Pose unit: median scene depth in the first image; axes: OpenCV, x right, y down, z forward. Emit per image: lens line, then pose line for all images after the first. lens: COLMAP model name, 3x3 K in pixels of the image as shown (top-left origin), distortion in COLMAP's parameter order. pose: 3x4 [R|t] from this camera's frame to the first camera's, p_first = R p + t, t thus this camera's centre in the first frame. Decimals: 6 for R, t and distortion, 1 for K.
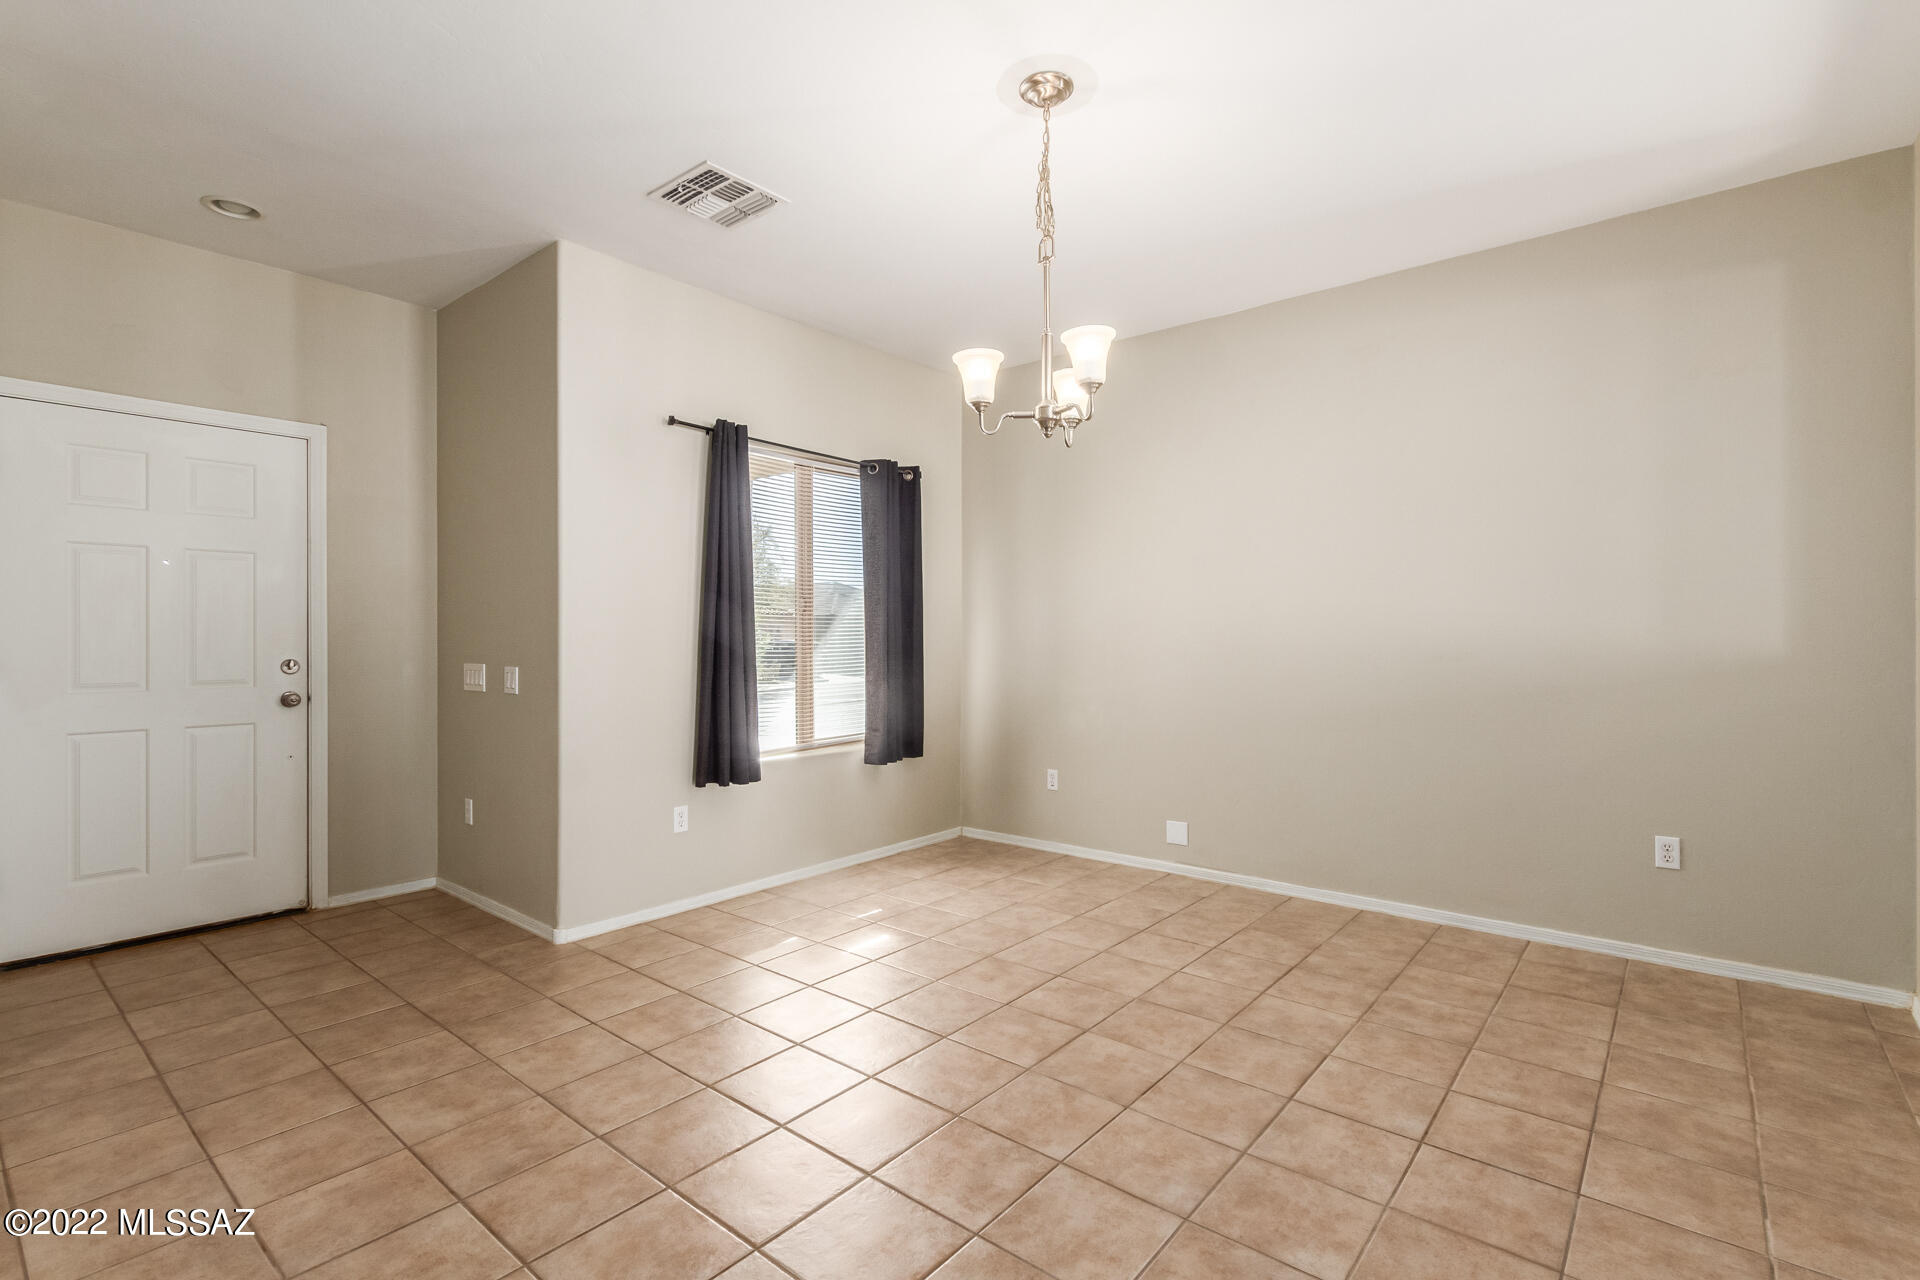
lens RADIAL K [[880.7, 0, 960.9], [0, 880.7, 637.0], [0, 0, 1]] dist [-0.000890, -0.000454]
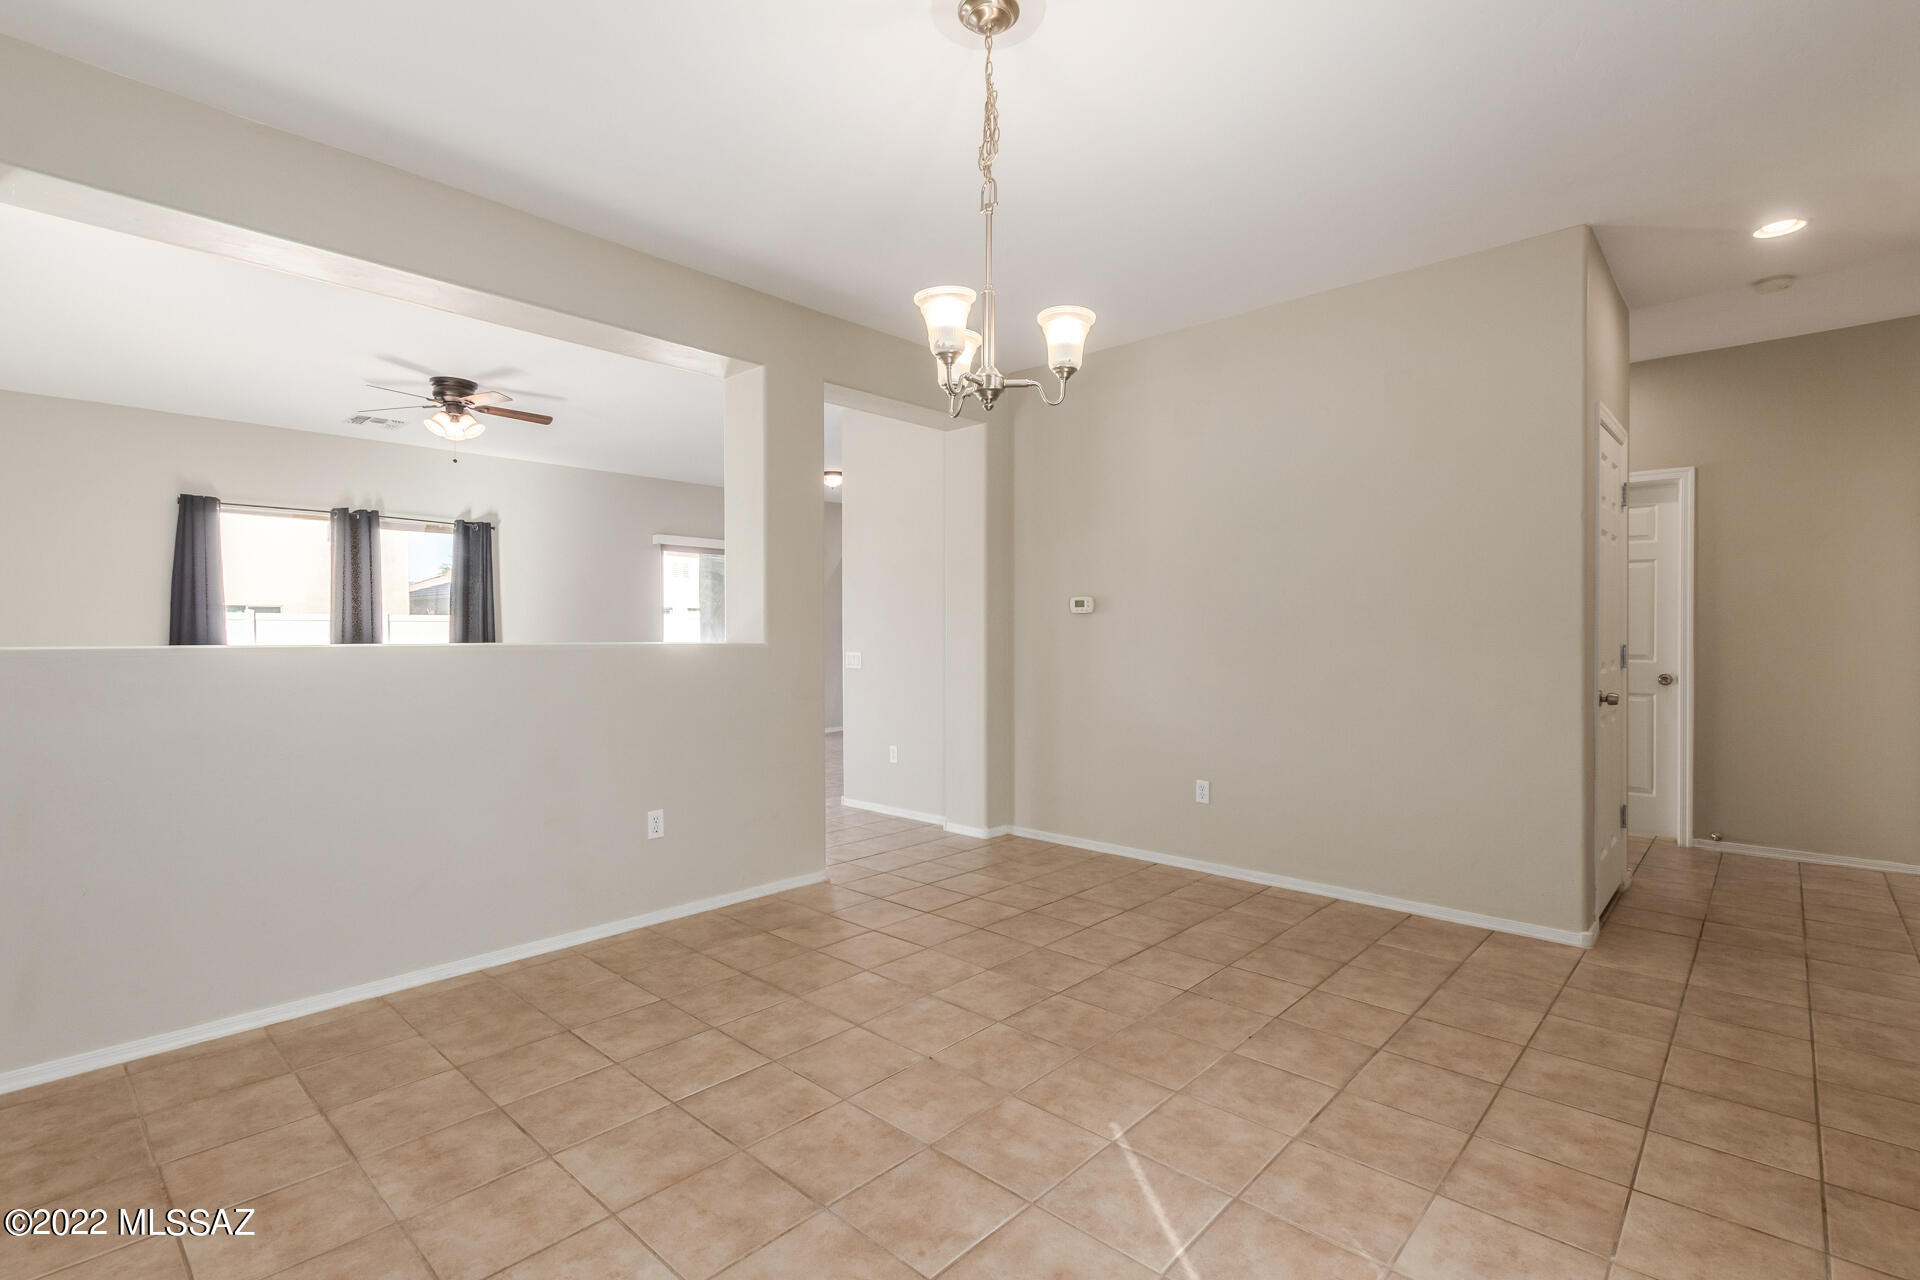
lens RADIAL K [[880.7, 0, 959.7], [0, 880.7, 638.6], [0, 0, 1]] dist [-0.000890, -0.000454]
pose [[-0.998521, 0.002204, 0.054330, 0.082743], [0.002620, 0.999968, 0.007591, -0.002128], [-0.054312, 0.007722, -0.998494, 1.976901]]
